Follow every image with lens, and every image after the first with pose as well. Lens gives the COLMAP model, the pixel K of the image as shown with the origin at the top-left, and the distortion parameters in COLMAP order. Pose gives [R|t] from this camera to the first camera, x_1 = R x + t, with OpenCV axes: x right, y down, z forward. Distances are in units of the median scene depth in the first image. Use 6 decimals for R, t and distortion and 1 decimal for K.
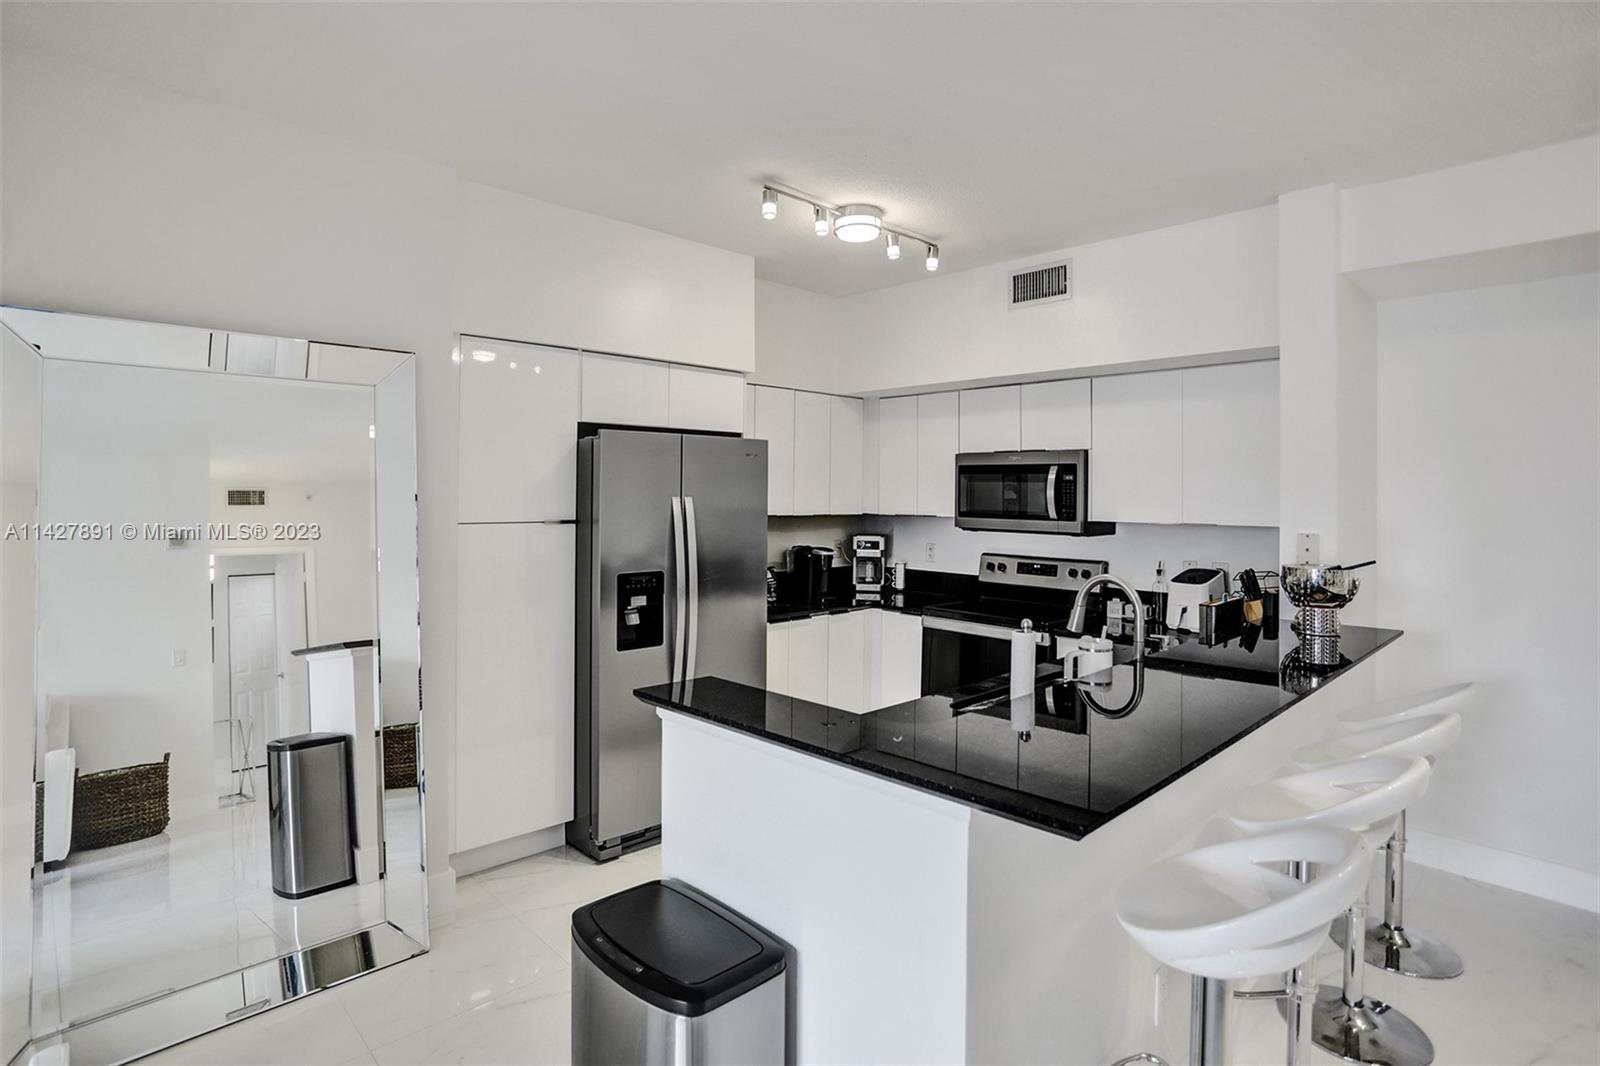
lens RADIAL K [[815.0, 0, 799.6], [0, 815.0, 489.1], [0, 0, 1]] dist [-0.049577, 0.000297]
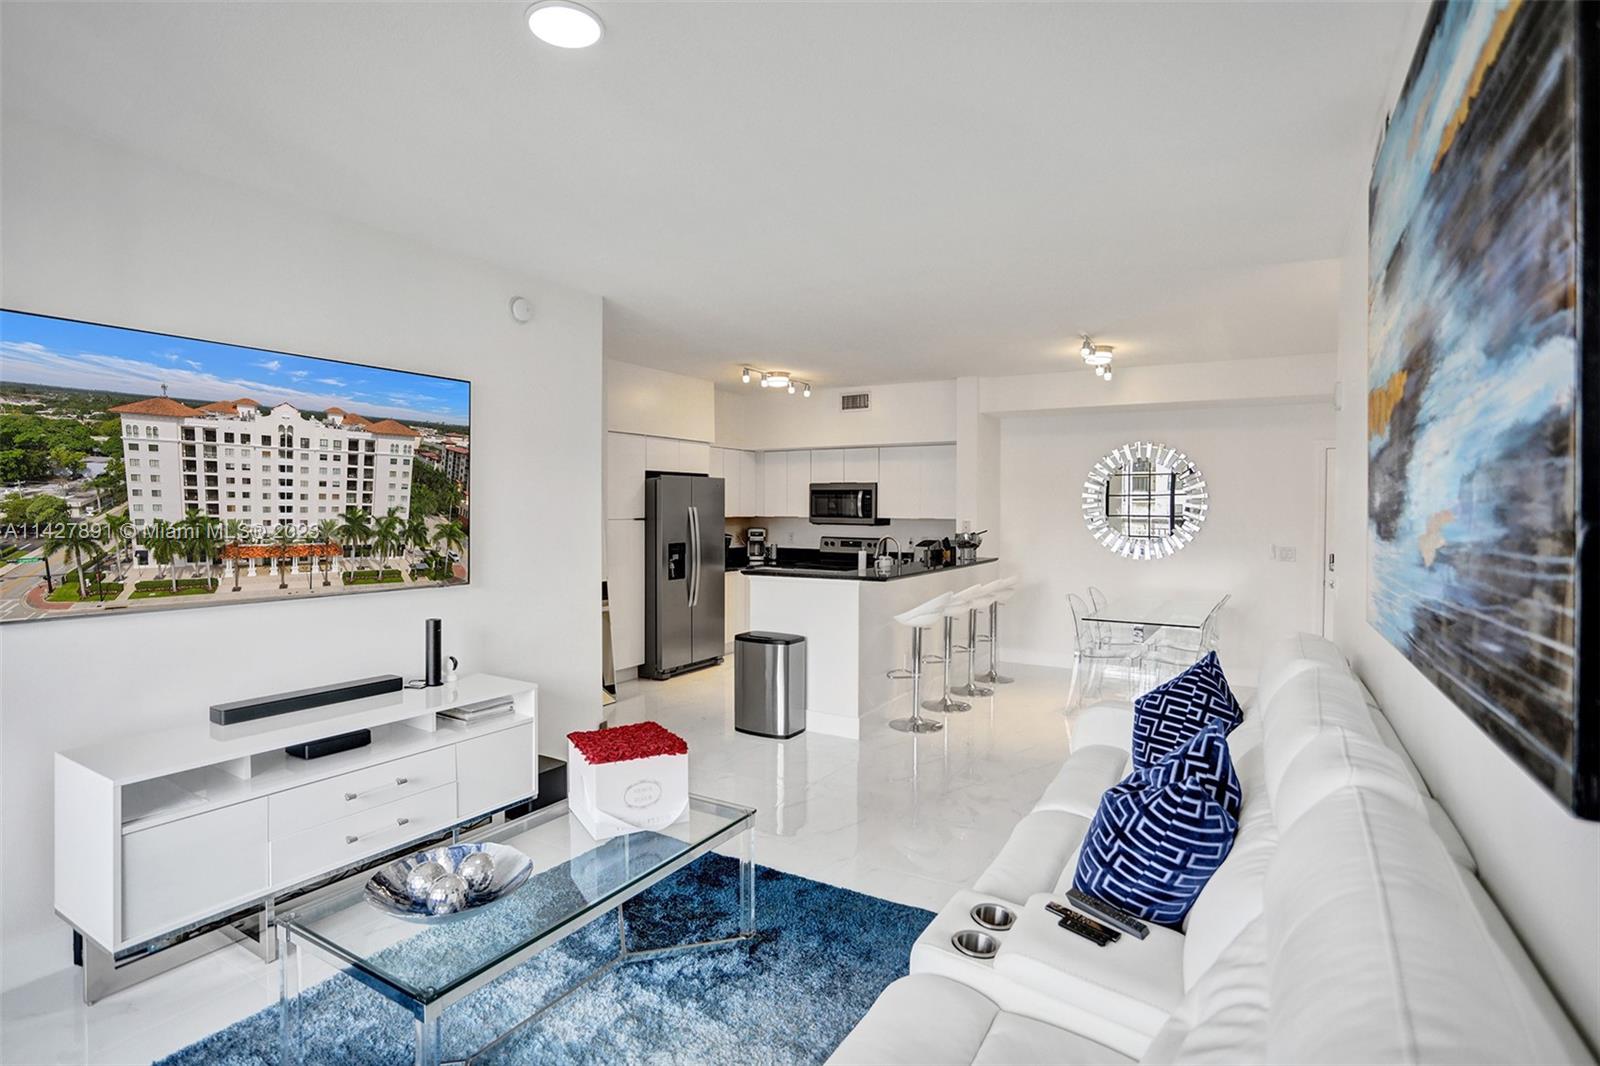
lens RADIAL K [[802.0, 0, 798.5], [0, 802.0, 516.8], [0, 0, 1]] dist [-0.058662, 0.022780]
pose [[0.964349, -0.009020, 0.264481, -0.365378], [0.004022, 0.999803, 0.019434, -0.003047], [-0.264604, -0.017677, 0.964195, -0.885682]]
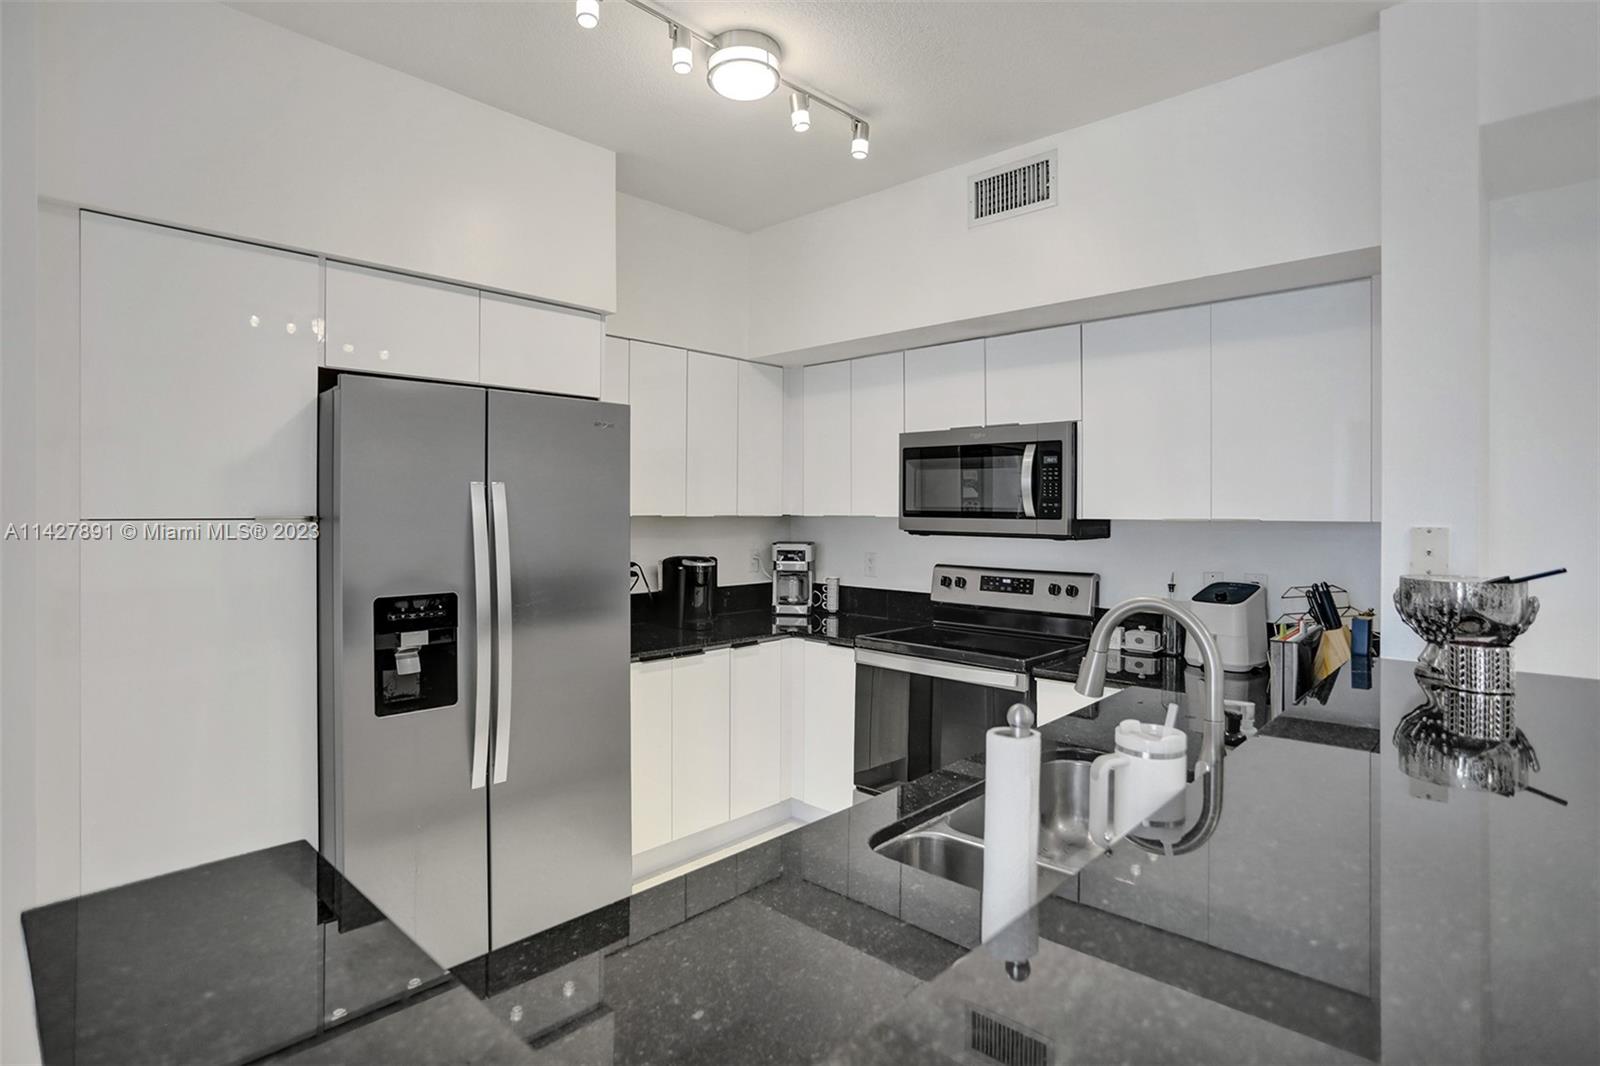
lens RADIAL K [[802.0, 0, 798.5], [0, 802.0, 516.8], [0, 0, 1]] dist [-0.058662, 0.022780]
pose [[0.998922, -0.005638, 0.046081, 0.070809], [0.005002, 0.999891, 0.013898, 0.026257], [-0.046155, -0.013652, 0.998841, 0.290570]]
